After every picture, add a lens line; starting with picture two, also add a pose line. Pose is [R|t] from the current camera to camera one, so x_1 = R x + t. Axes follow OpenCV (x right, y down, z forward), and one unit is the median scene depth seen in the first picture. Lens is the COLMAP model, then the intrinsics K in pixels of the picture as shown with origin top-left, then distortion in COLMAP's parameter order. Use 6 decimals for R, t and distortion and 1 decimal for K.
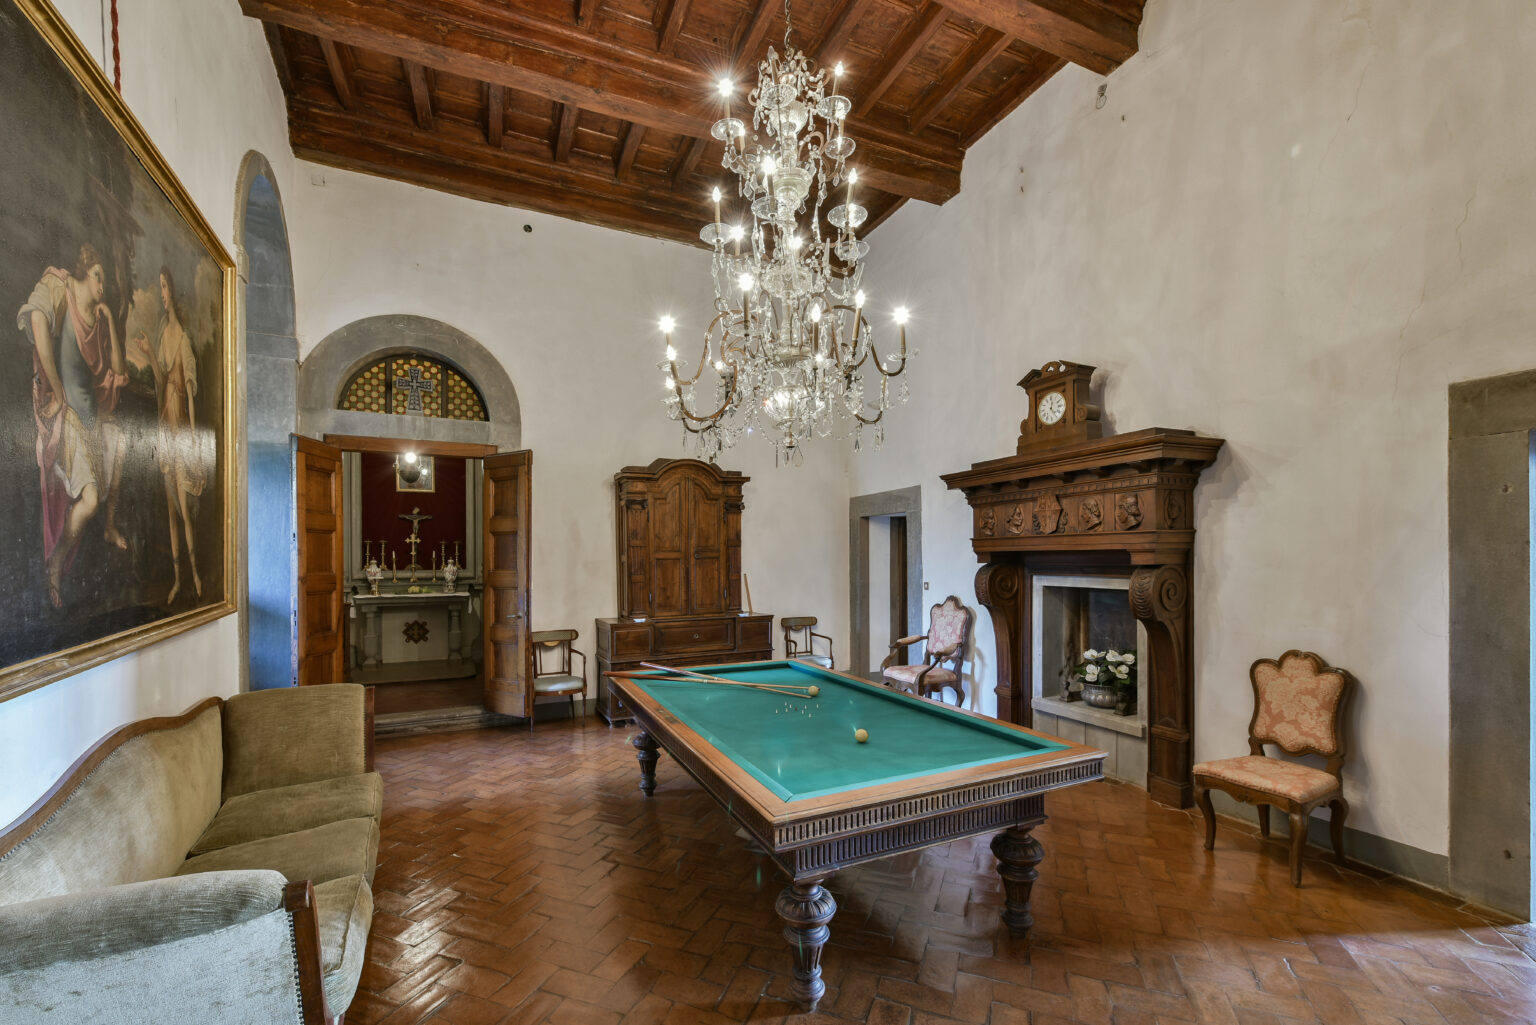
lens RADIAL K [[603.8, 0, 759.7], [0, 603.8, 547.2], [0, 0, 1]] dist [-0.038716, -0.000027]
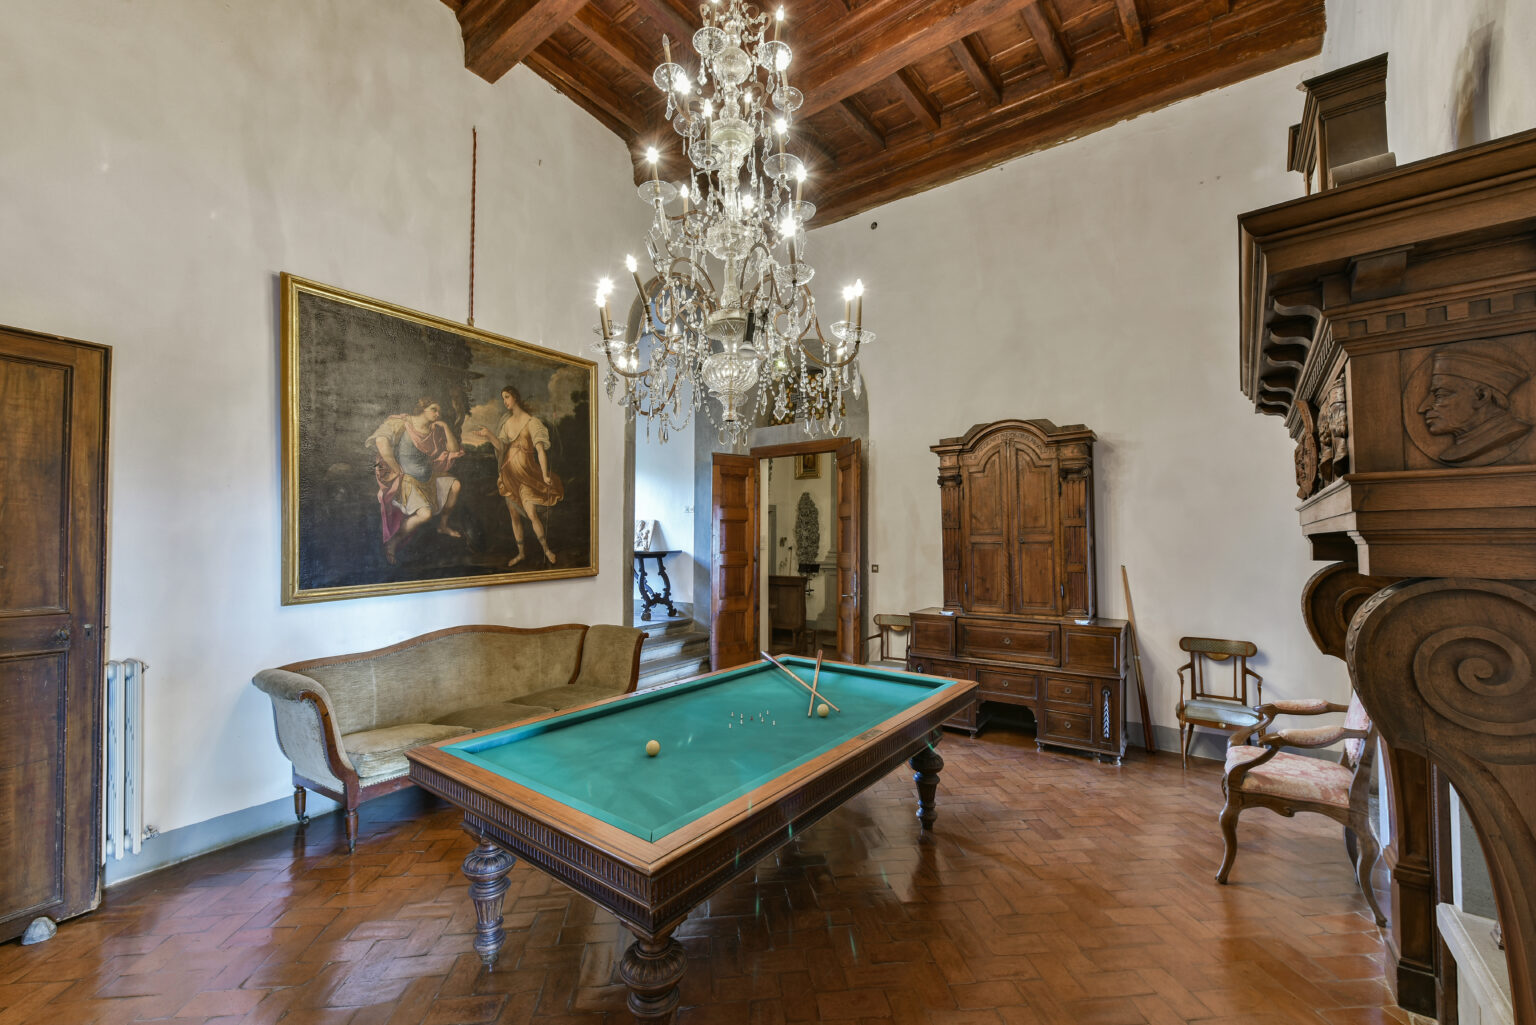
lens RADIAL K [[629.5, 0, 761.4], [0, 629.5, 502.2], [0, 0, 1]] dist [0.001514, 0.000014]
pose [[0.473000, -0.049333, -0.879680, 0.550437], [0.013401, 0.998719, -0.048802, 0.000814], [0.880961, 0.011295, 0.473055, 0.359833]]
